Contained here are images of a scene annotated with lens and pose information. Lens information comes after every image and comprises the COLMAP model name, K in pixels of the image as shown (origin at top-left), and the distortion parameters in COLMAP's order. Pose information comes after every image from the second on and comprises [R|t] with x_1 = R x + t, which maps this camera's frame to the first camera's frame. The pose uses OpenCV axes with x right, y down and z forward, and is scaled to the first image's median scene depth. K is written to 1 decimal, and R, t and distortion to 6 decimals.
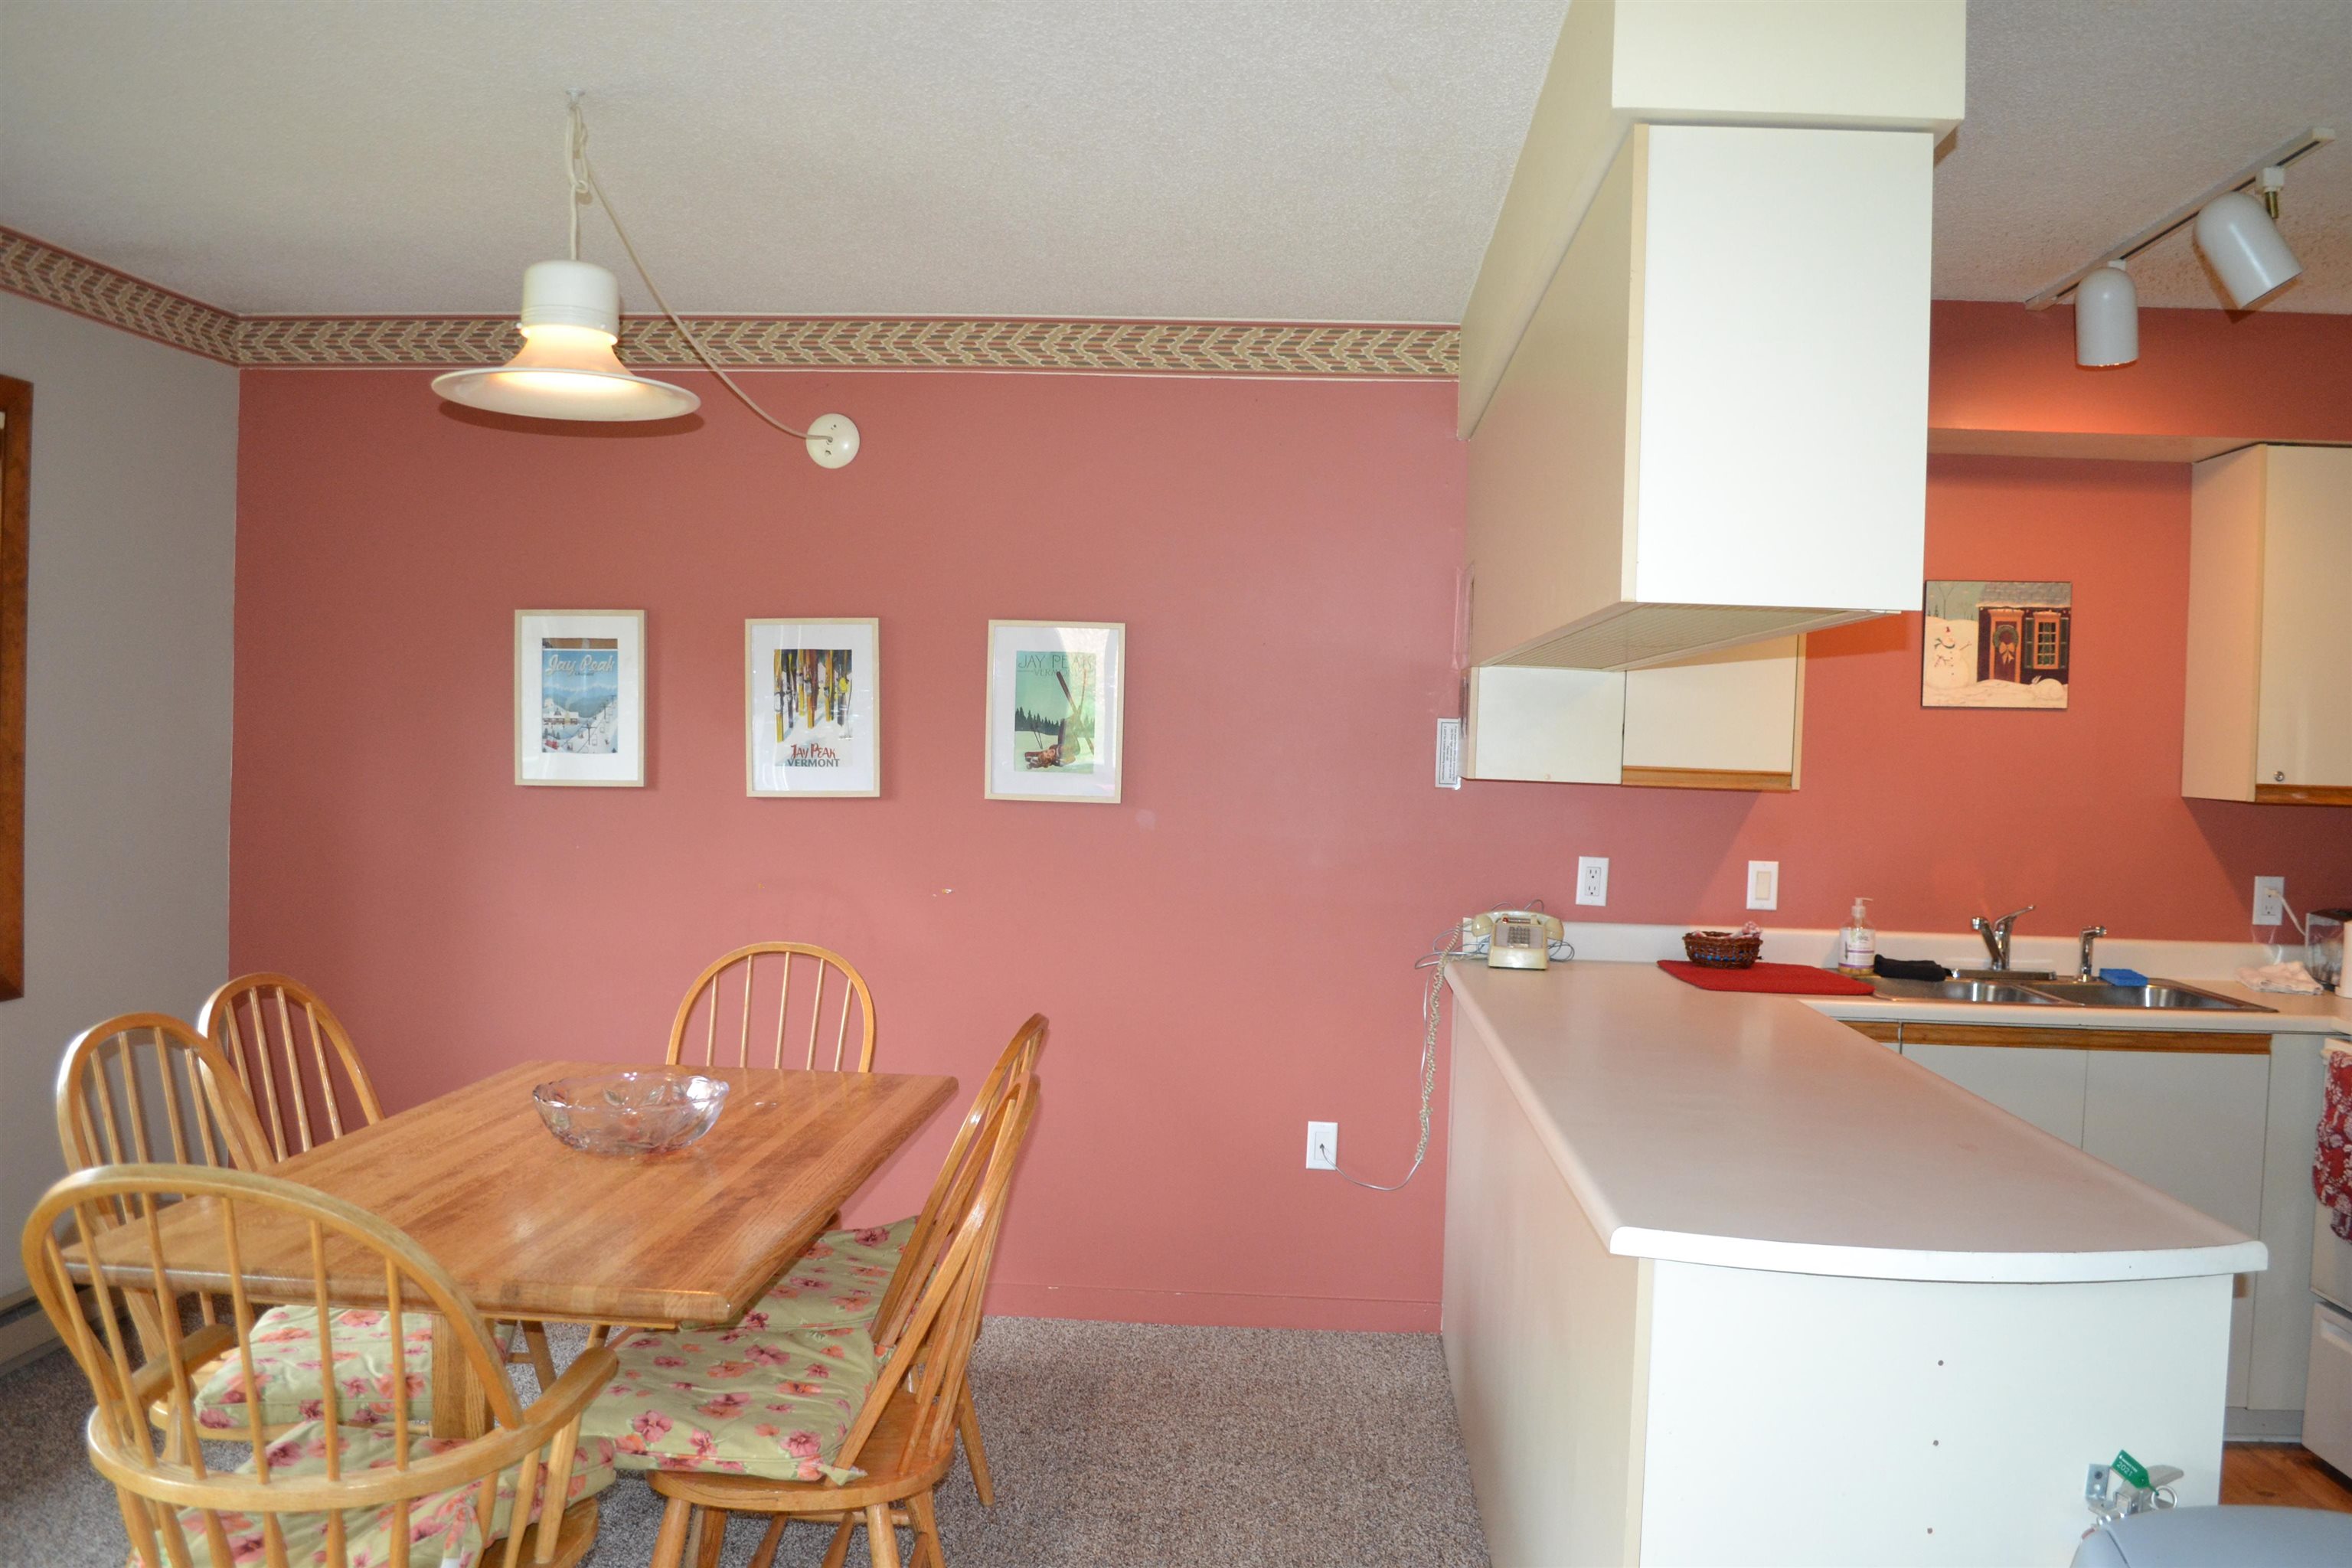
lens RADIAL K [[1871.5, 0, 1187.1], [0, 1871.5, 790.3], [0, 0, 1]] dist [-0.088278, 0.015683]
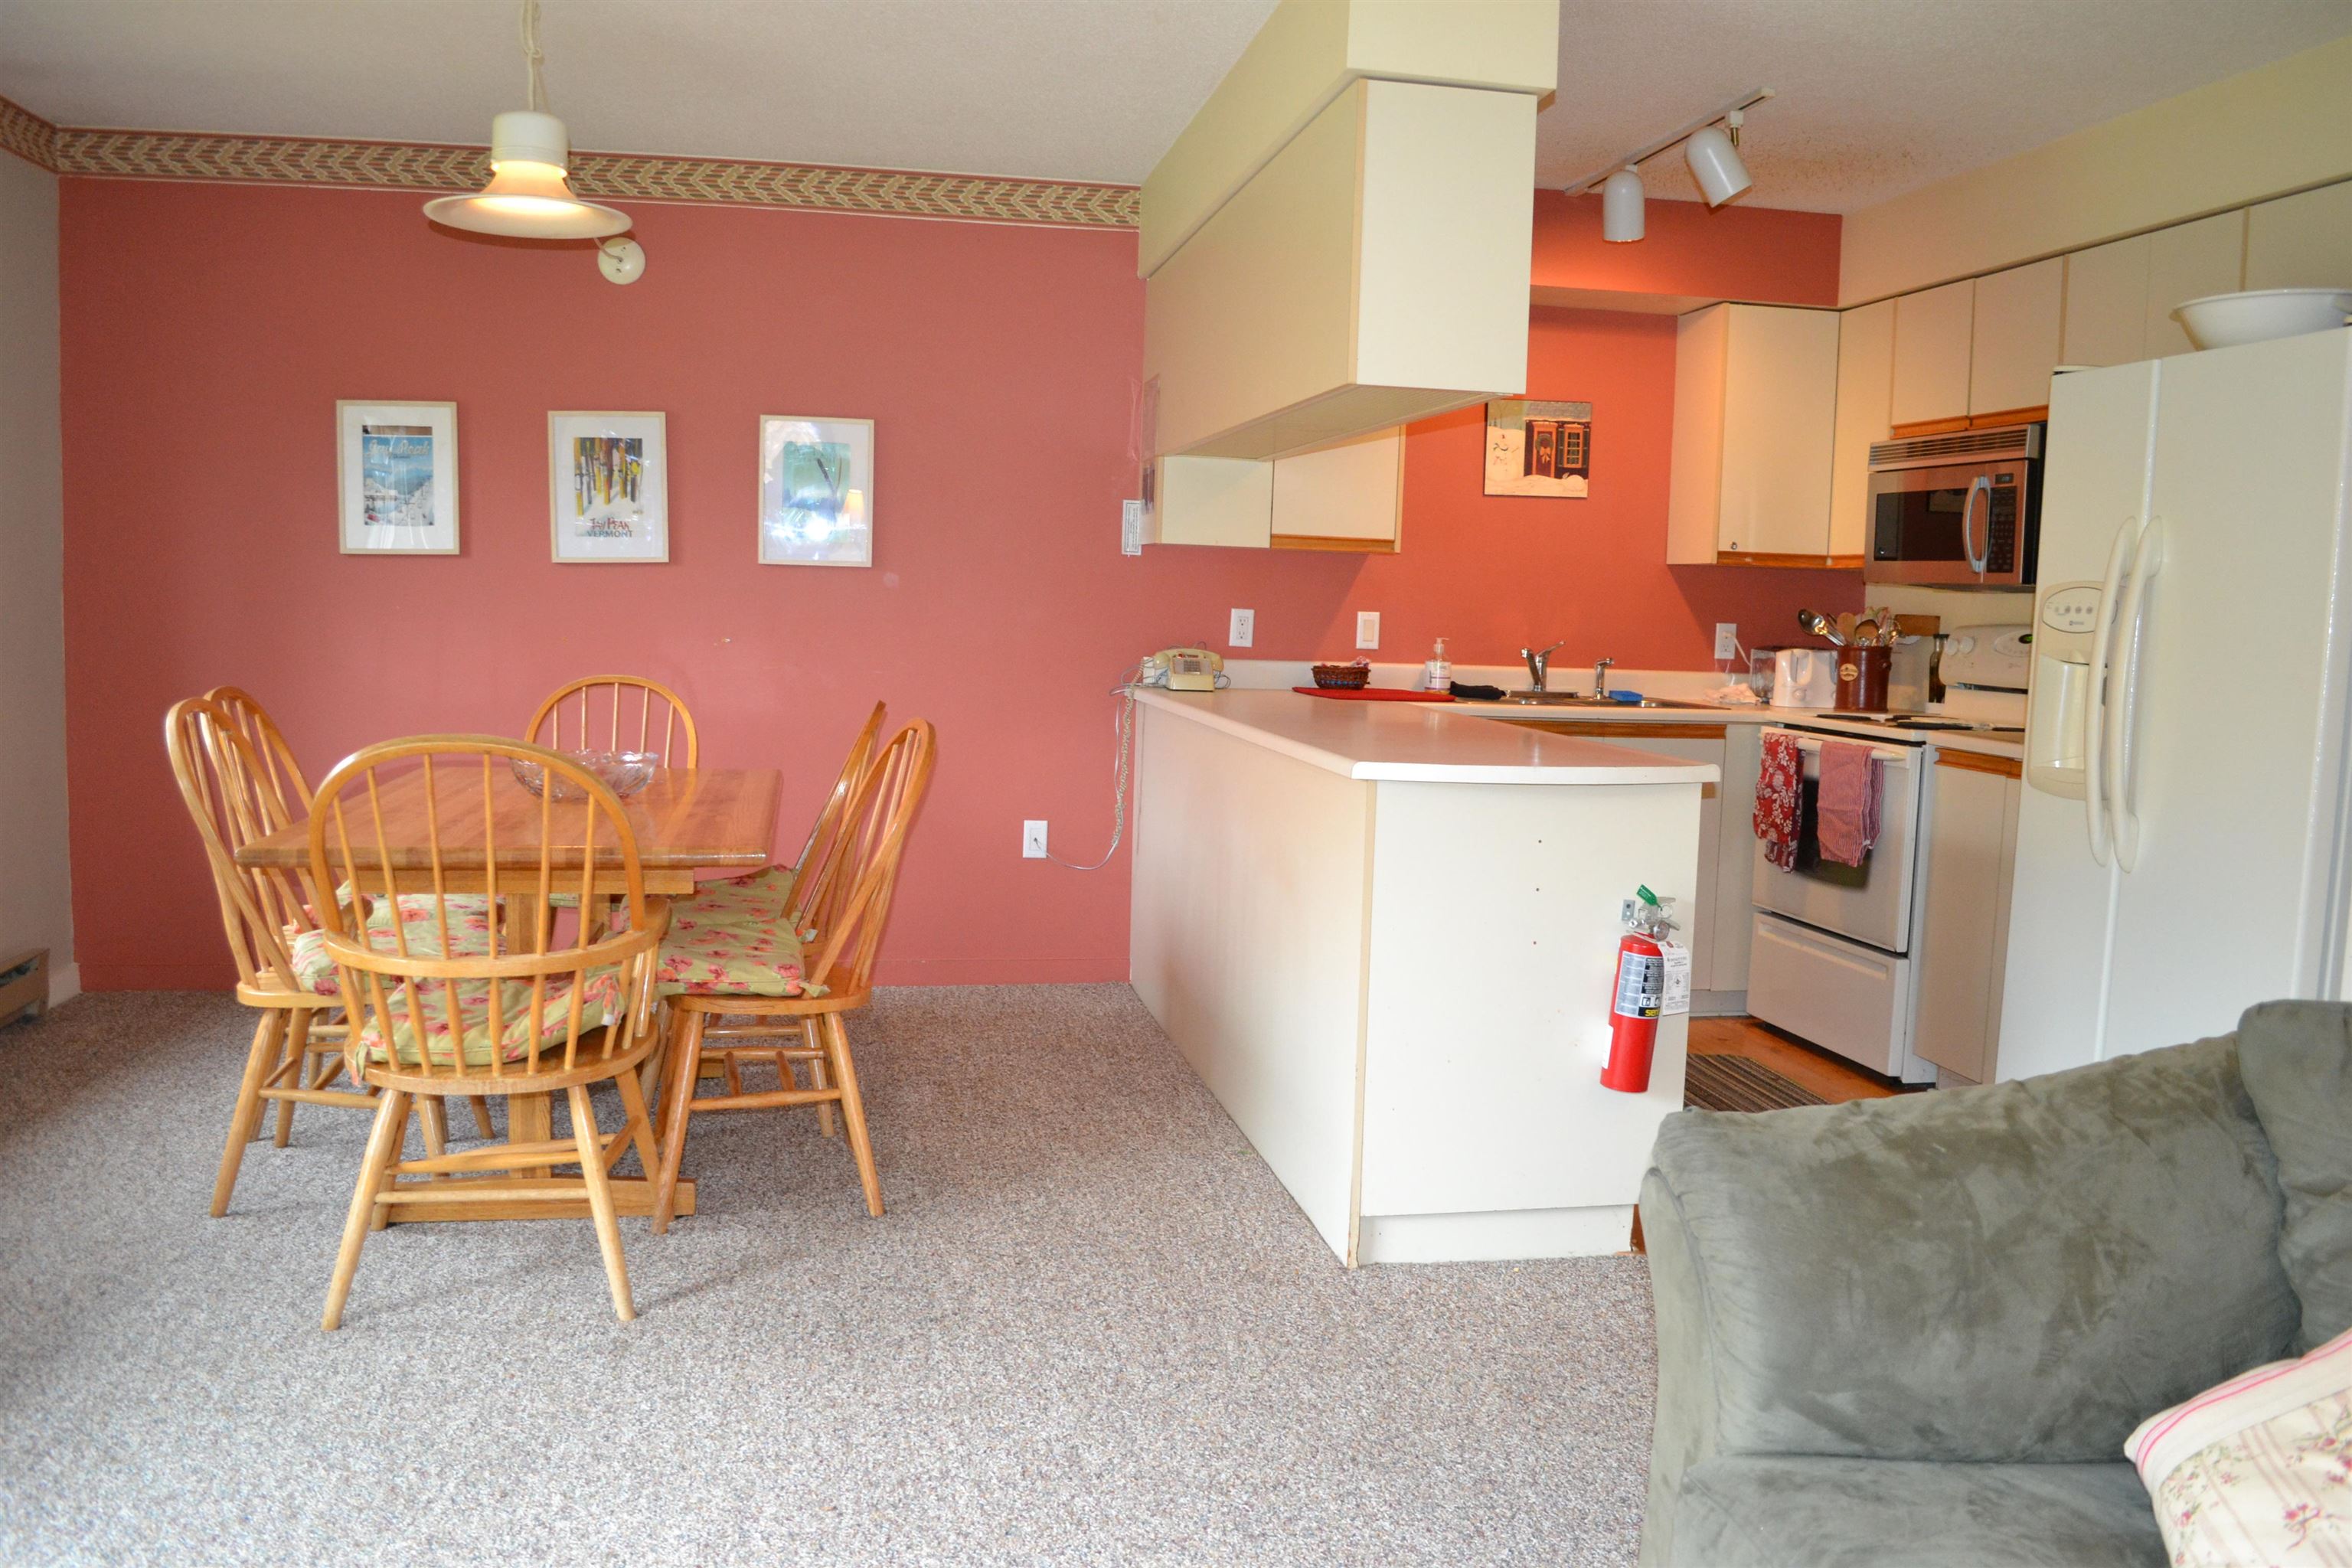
lens RADIAL K [[1871.5, 0, 1187.1], [0, 1871.5, 790.3], [0, 0, 1]] dist [-0.088278, 0.015683]
pose [[0.968423, -0.025625, 0.247994, -0.147628], [0.005175, 0.996556, 0.082766, 0.054962], [-0.249261, -0.078869, 0.965219, -0.258638]]
